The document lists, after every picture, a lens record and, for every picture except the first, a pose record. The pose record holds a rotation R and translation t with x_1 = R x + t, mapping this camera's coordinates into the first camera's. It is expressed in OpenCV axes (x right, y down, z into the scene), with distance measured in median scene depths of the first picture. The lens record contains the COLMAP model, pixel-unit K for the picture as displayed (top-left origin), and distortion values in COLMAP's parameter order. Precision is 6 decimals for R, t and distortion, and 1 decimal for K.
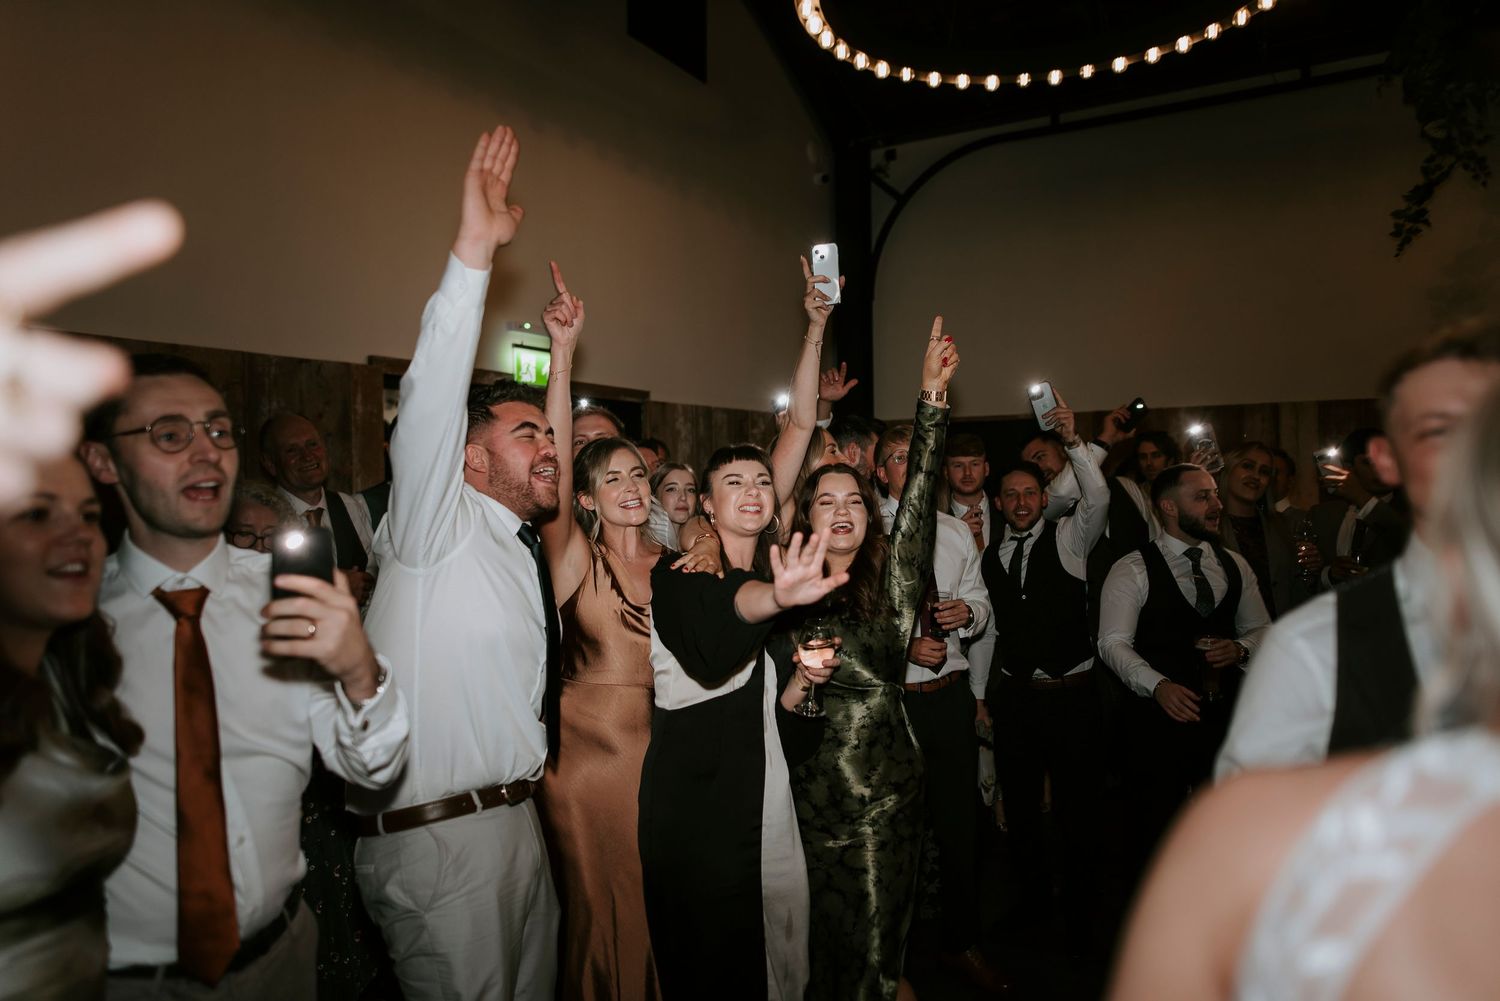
lens RADIAL K [[1004.2, 0, 738.3], [0, 1004.2, 499.9], [0, 0, 1]] dist [0.001859, -0.004575]
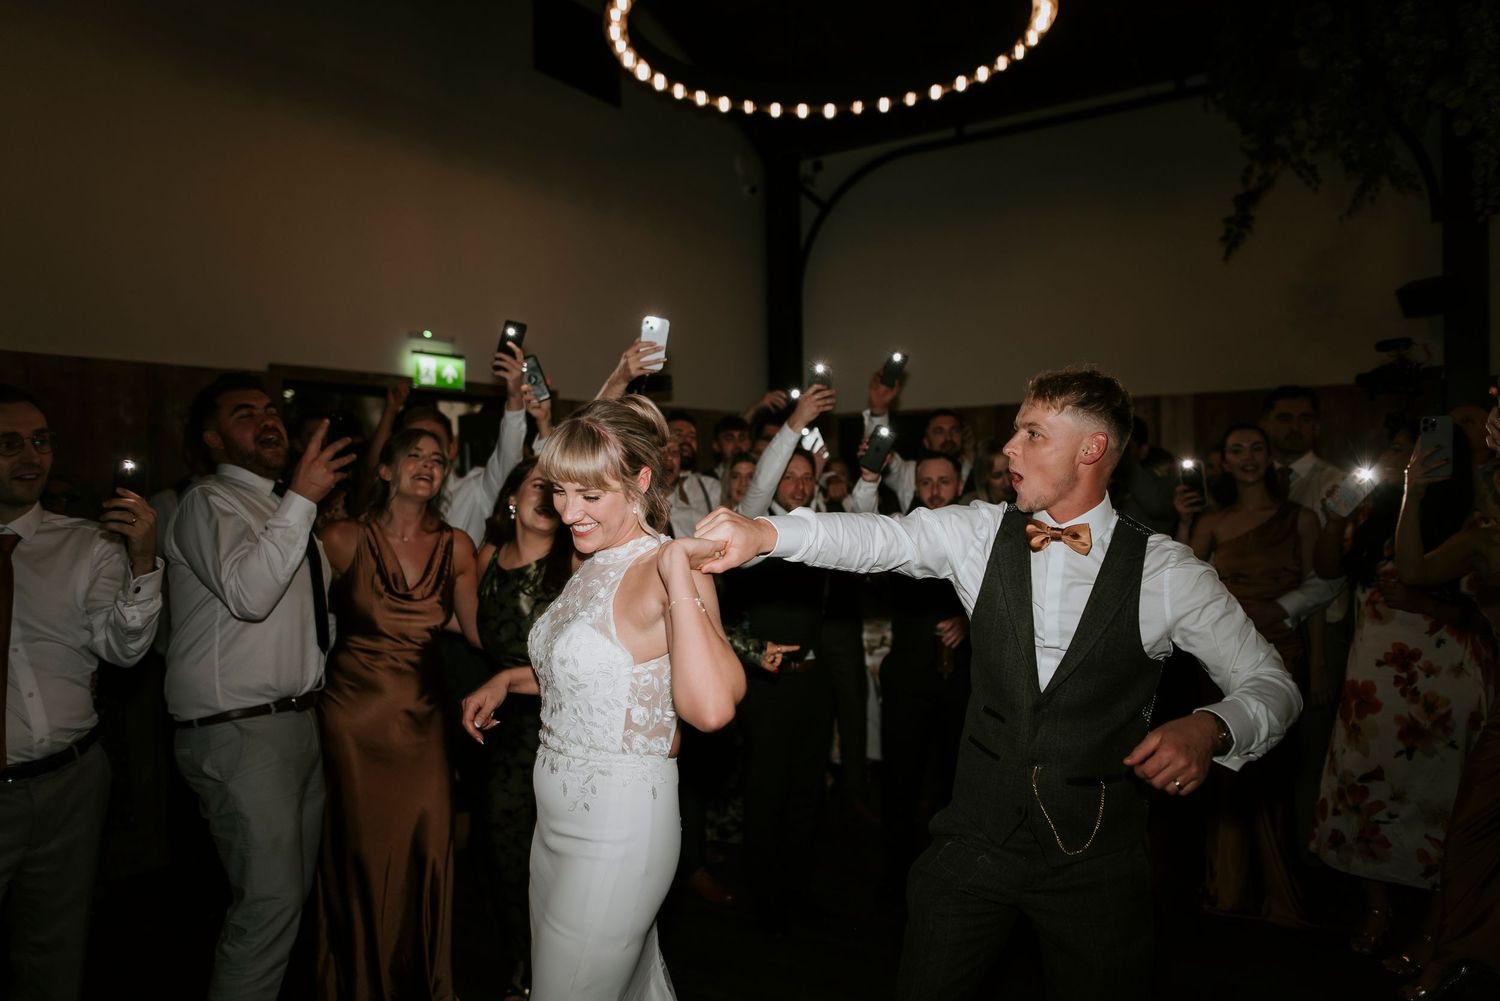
lens RADIAL K [[1028.1, 0, 706.4], [0, 1028.1, 498.6], [0, 0, 1]] dist [-0.034353, 0.004329]
pose [[0.996522, -0.001494, -0.083320, 0.210613], [0.001197, 0.999993, -0.003620, 0.018009], [0.083325, 0.003508, 0.996516, -0.139079]]
